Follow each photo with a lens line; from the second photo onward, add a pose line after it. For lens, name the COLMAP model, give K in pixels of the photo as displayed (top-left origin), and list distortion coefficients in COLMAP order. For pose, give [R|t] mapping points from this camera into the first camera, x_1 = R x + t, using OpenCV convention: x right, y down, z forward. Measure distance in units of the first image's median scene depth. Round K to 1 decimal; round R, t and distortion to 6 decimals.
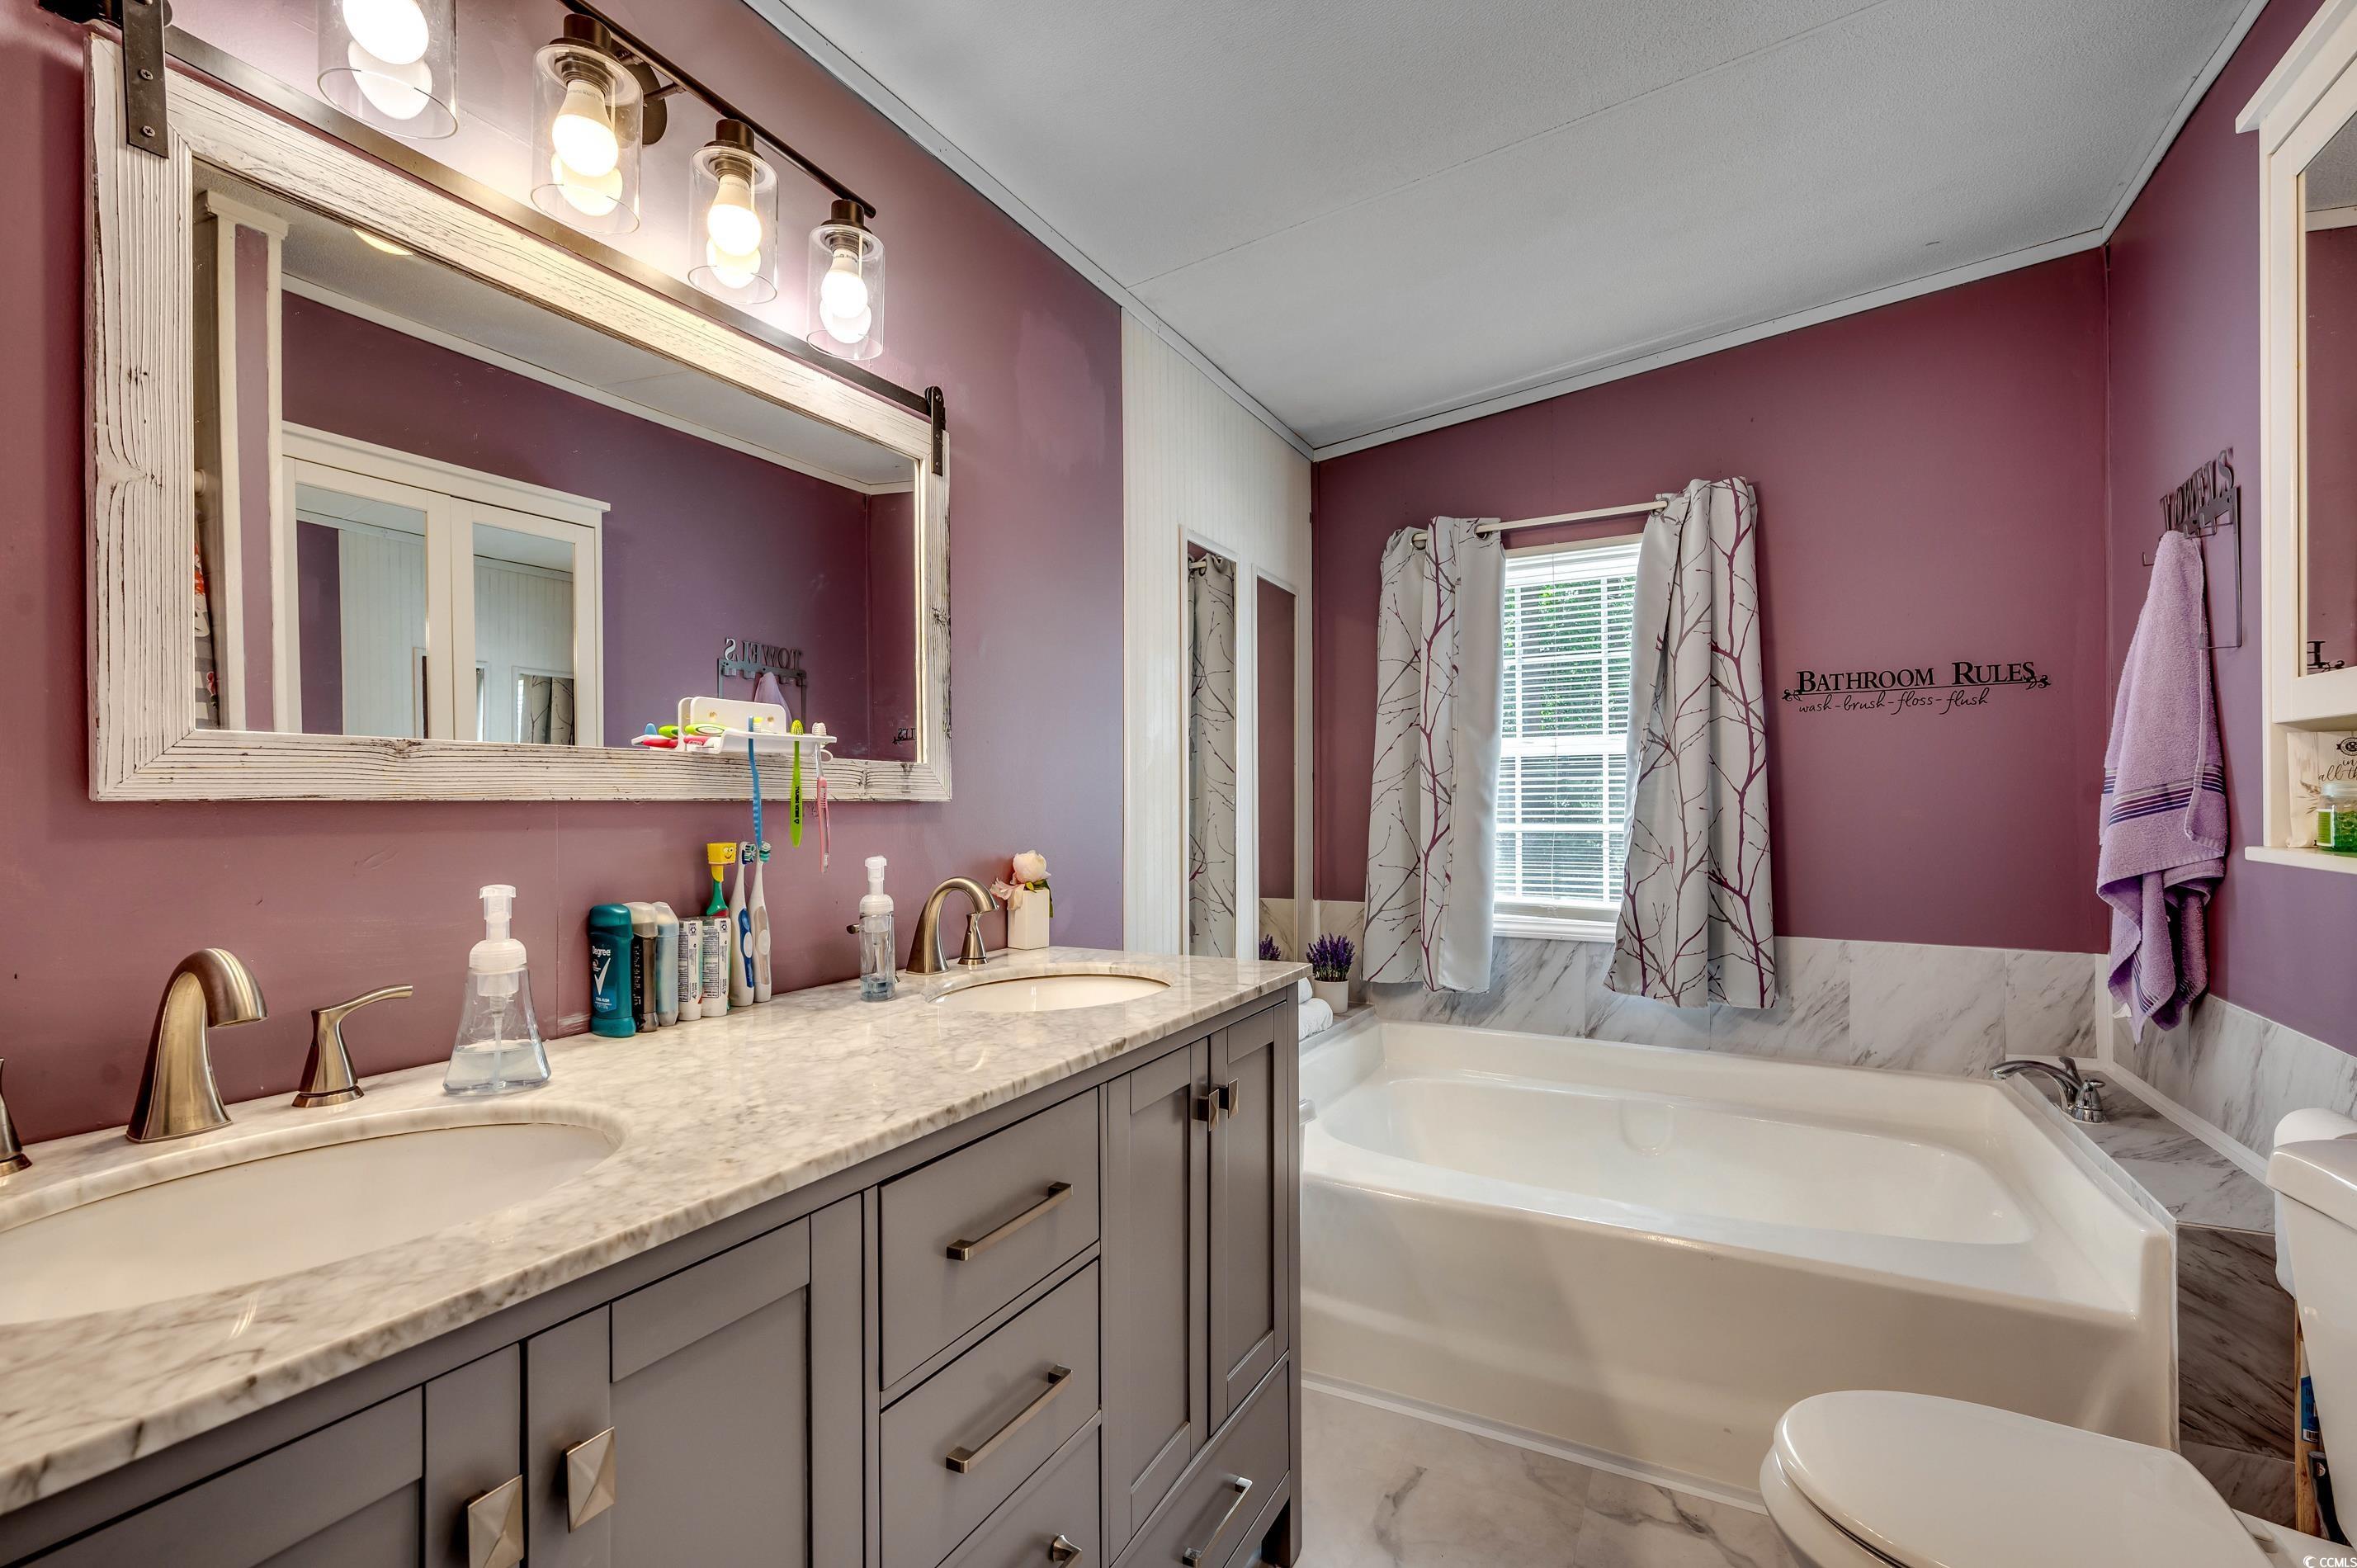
lens RADIAL K [[1041.0, 0, 1176.5], [0, 1041.0, 820.4], [0, 0, 1]] dist [-0.001178, -0.000265]
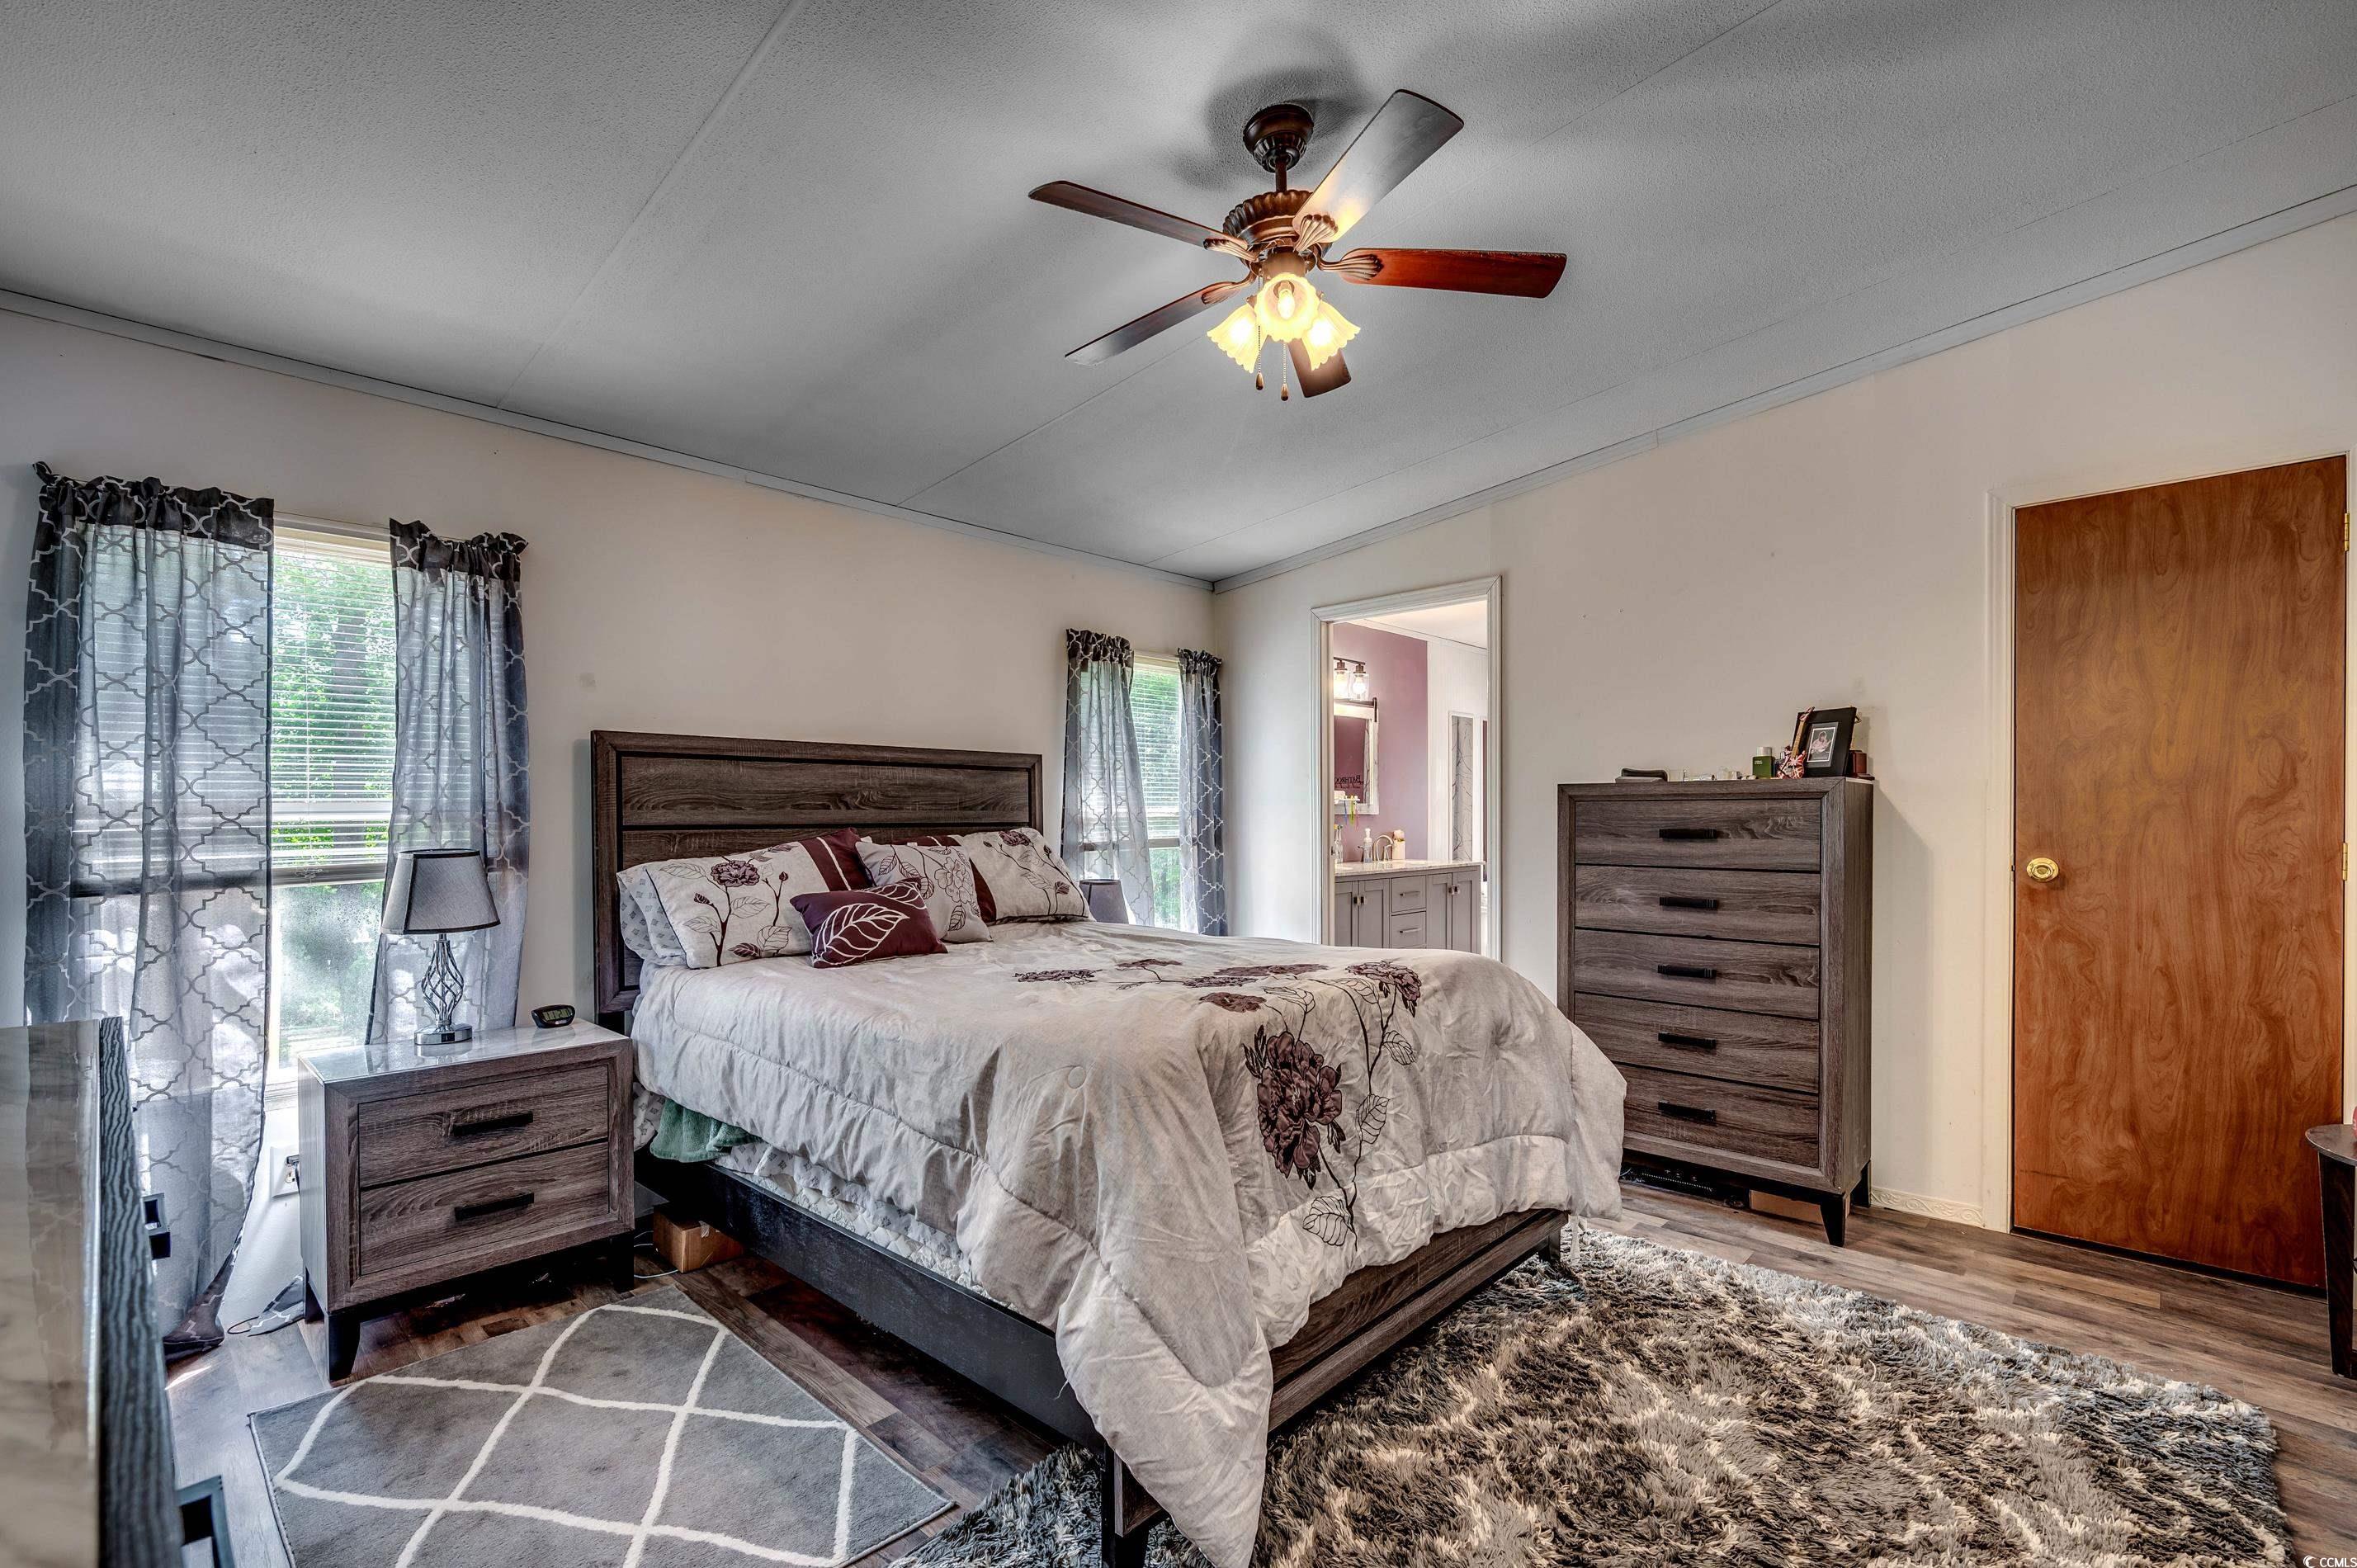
lens RADIAL K [[1041.0, 0, 1176.5], [0, 1041.0, 820.4], [0, 0, 1]] dist [-0.001178, -0.000265]
pose [[0.961167, 0.001119, -0.275966, 0.096319], [-0.002731, 0.999981, -0.005455, 0.023411], [0.275955, 0.005997, 0.961152, -2.580032]]
